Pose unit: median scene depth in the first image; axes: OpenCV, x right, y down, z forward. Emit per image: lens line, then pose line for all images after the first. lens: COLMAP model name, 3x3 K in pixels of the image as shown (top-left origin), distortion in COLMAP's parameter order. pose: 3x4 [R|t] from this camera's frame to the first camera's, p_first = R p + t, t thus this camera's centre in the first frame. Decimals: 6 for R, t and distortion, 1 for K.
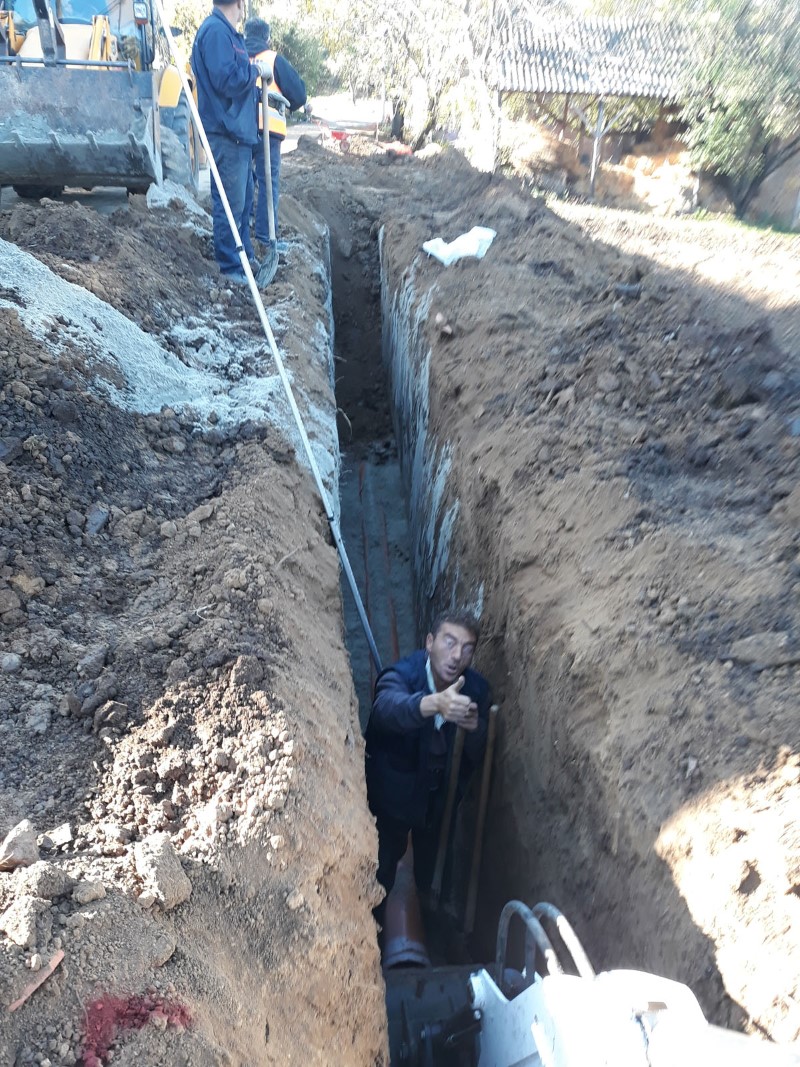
lens RADIAL K [[934.7, 0, 400.0], [0, 934.7, 533.5], [0, 0, 1]] dist [-0.004992, -0.006641]
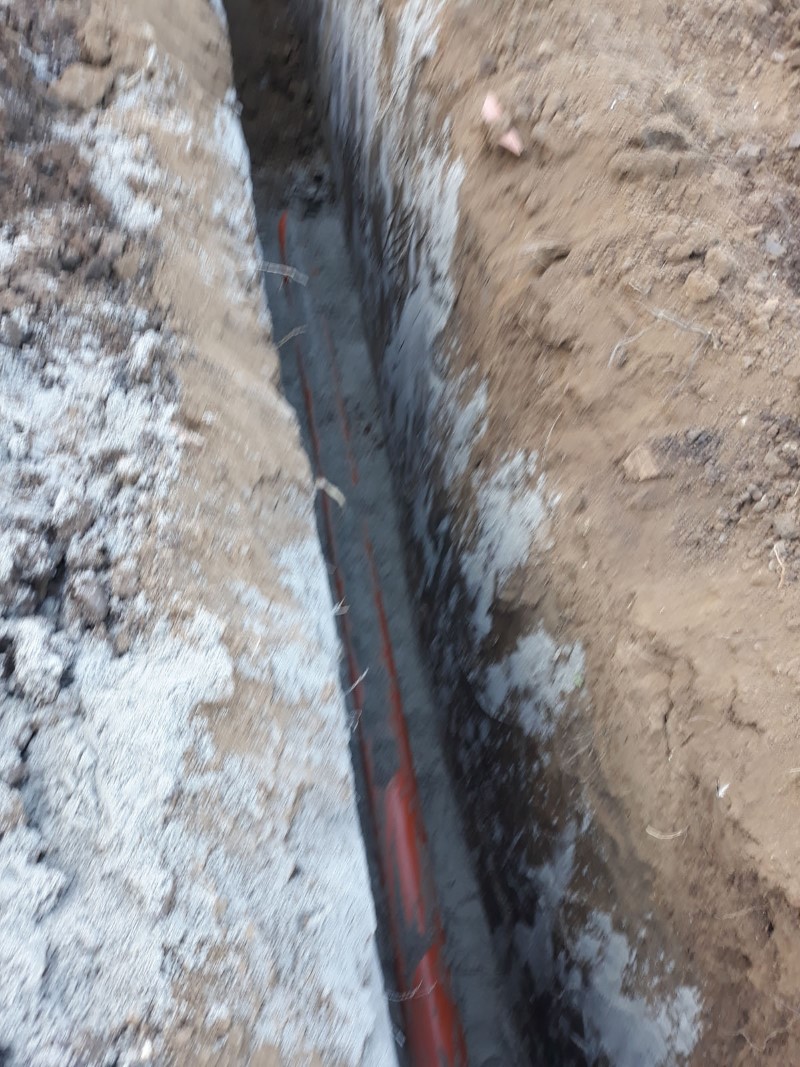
lens RADIAL K [[934.7, 0, 400.0], [0, 934.7, 533.5], [0, 0, 1]] dist [-0.004992, -0.006641]
pose [[0.992893, -0.057494, 0.104206, -0.057422], [0.006495, 0.900442, 0.434928, -0.230945], [-0.118837, -0.431160, 0.894415, 0.491407]]
